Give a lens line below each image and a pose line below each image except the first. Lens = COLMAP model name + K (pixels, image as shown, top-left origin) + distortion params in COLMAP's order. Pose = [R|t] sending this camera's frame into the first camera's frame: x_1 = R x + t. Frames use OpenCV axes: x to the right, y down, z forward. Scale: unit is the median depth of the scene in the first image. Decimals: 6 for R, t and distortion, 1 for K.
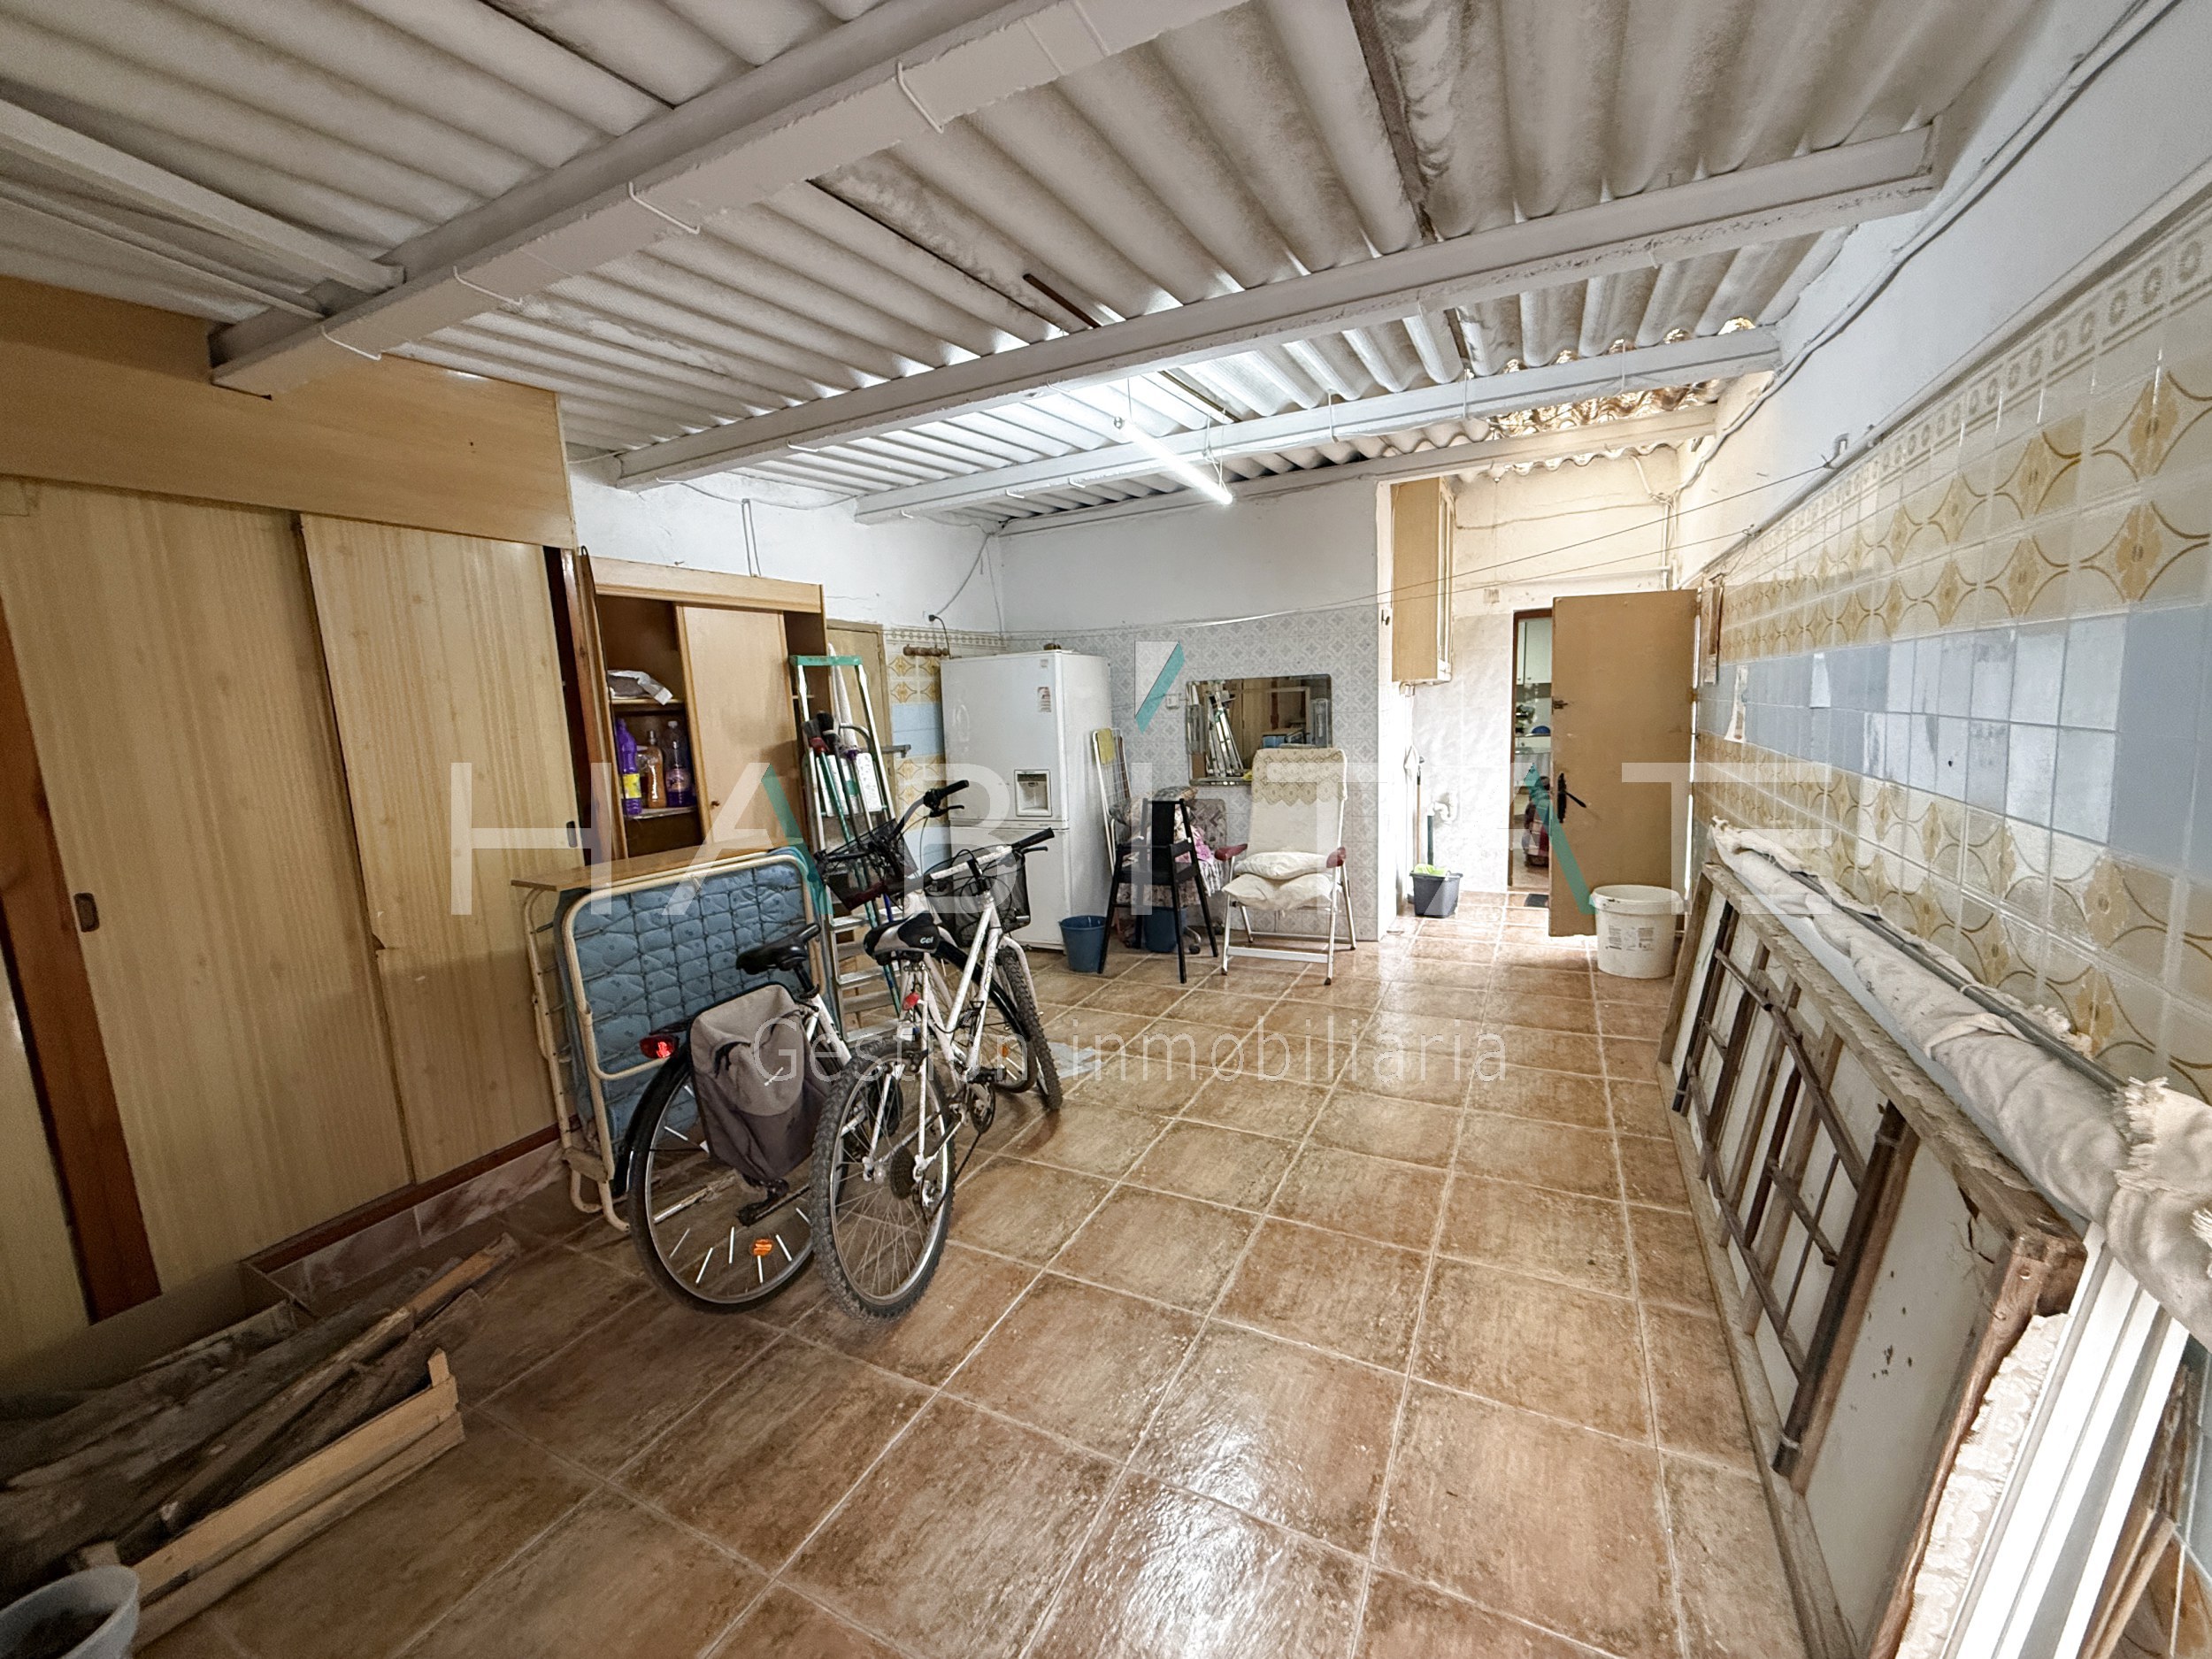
lens RADIAL K [[879.5, 0, 1102.7], [0, 879.5, 832.5], [0, 0, 1]] dist [-0.000735, 0.000177]
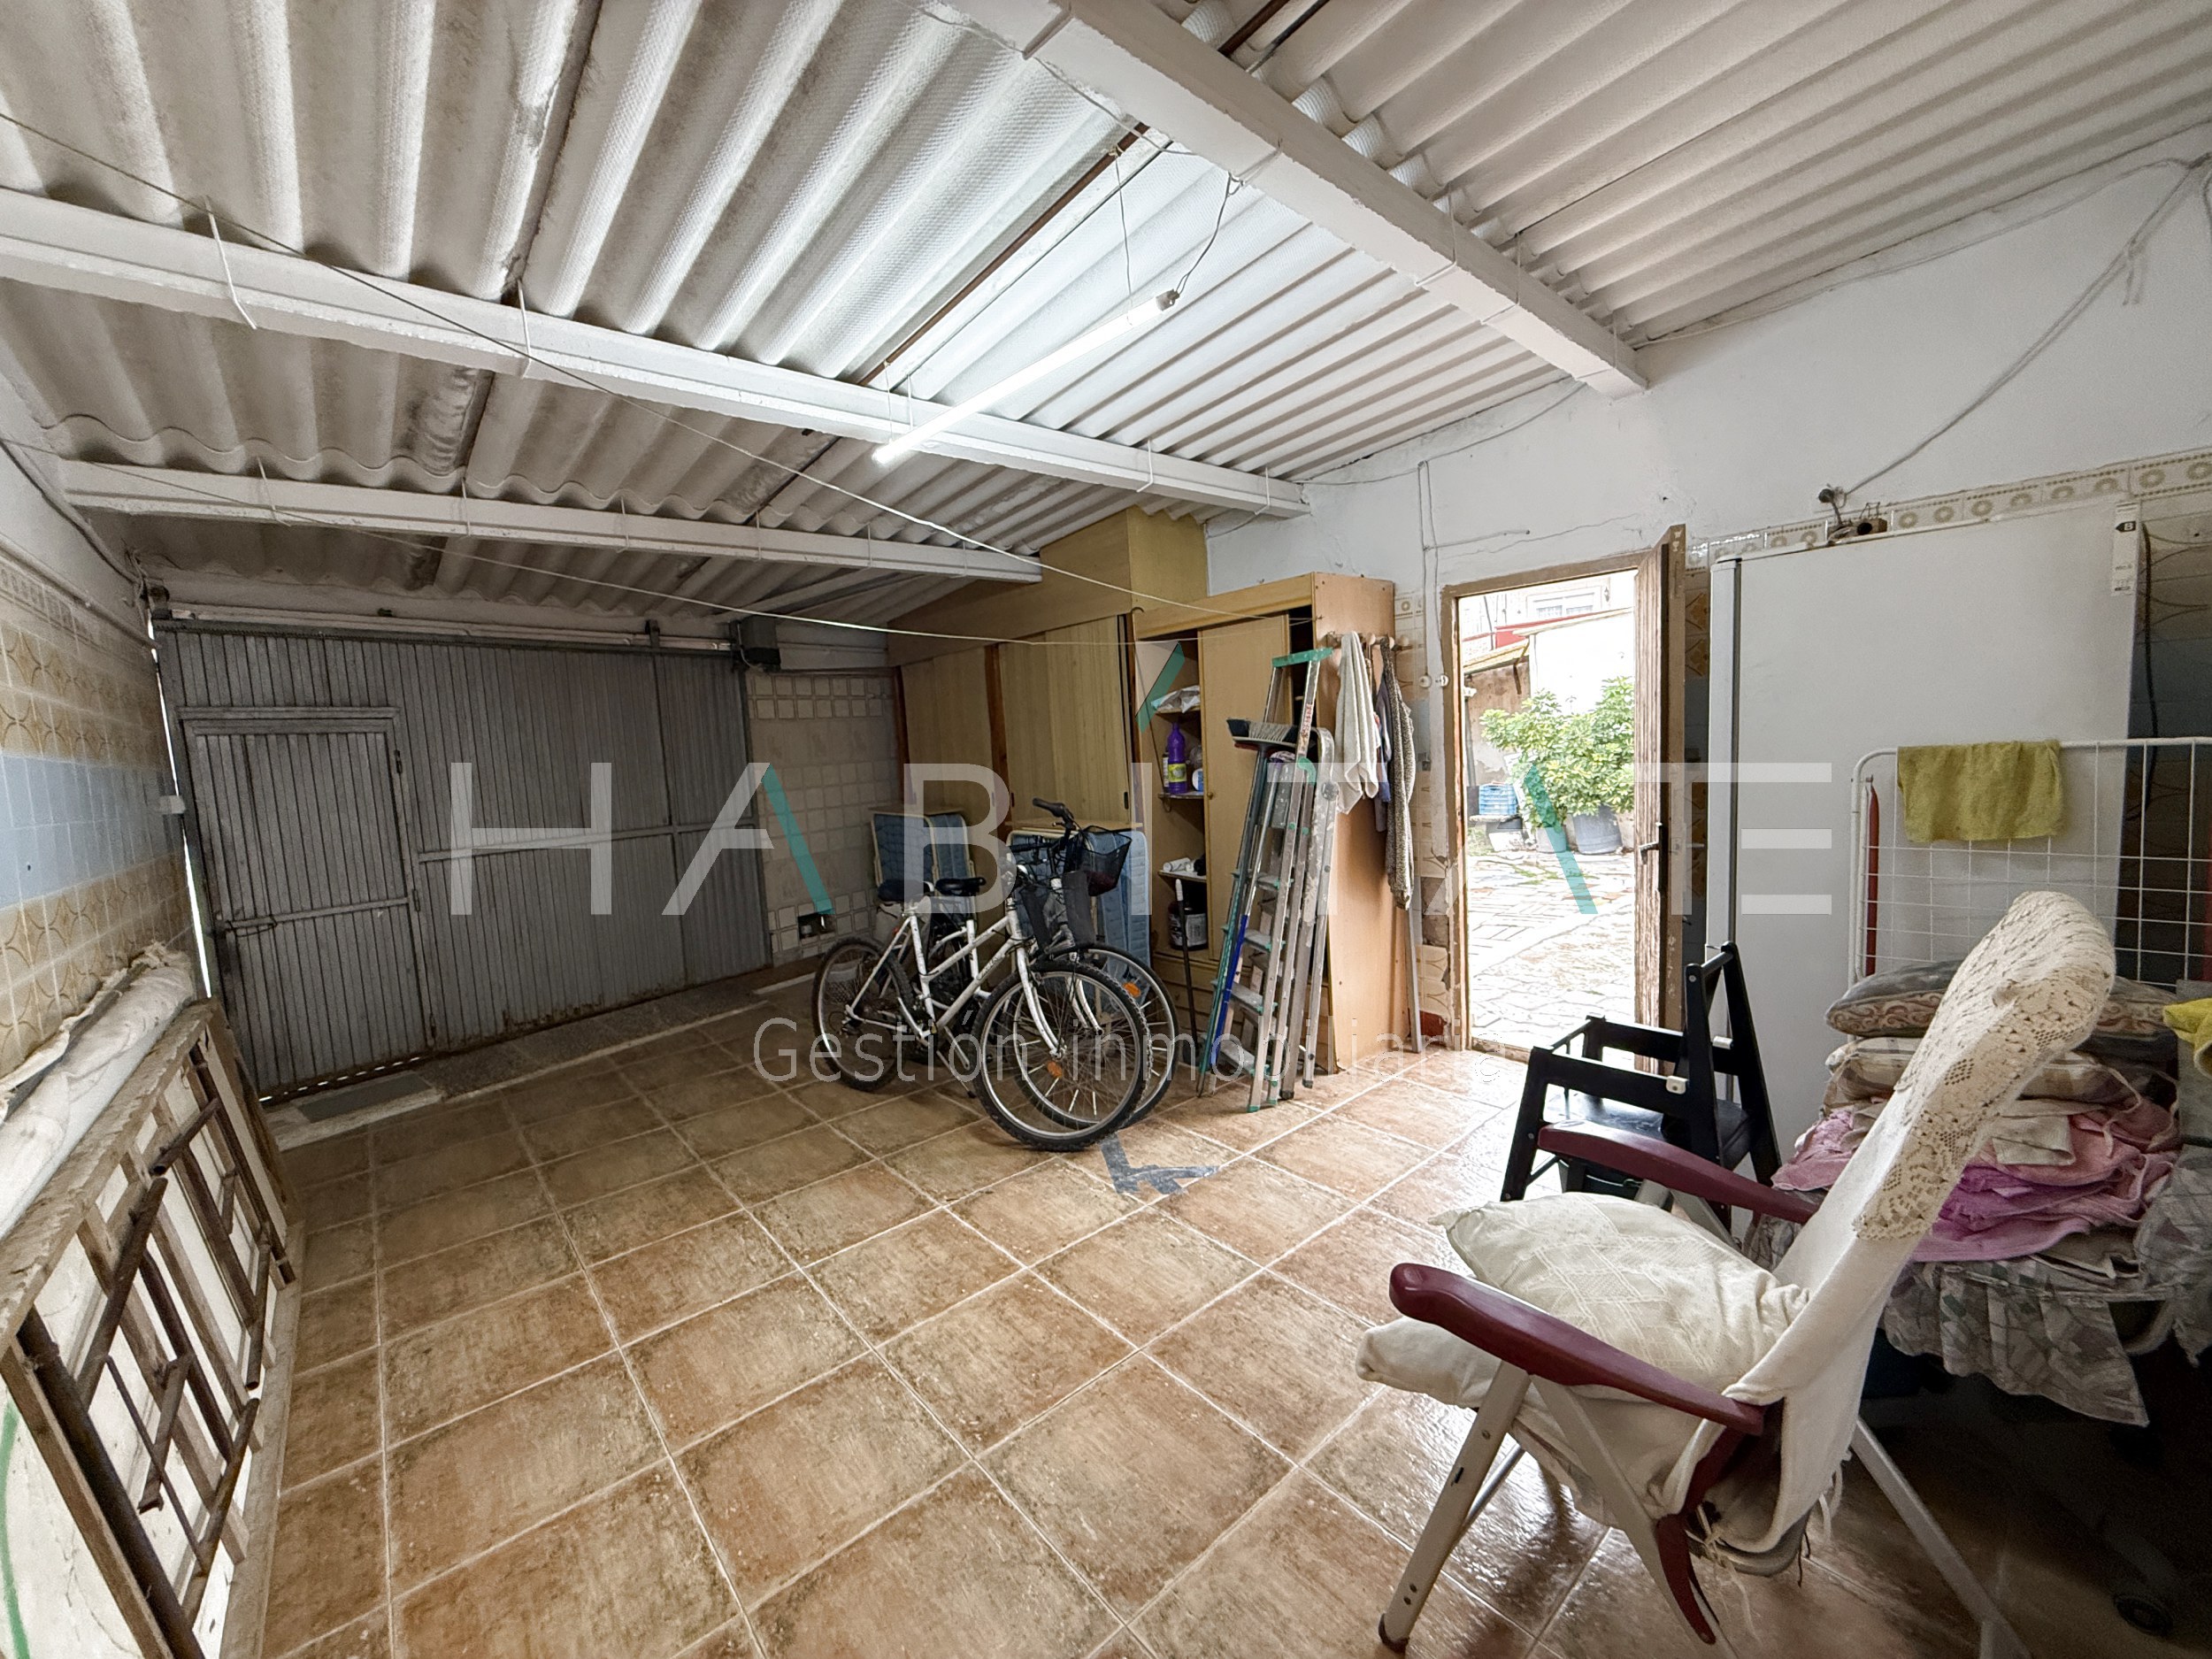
lens RADIAL K [[879.5, 0, 1104.4], [0, 879.5, 827.0], [0, 0, 1]] dist [-0.000735, 0.000177]
pose [[-0.383219, 0.162681, -0.909218, 0.785451], [-0.059825, 0.977929, 0.200191, -0.242959], [0.921718, 0.131111, -0.365029, 1.461315]]
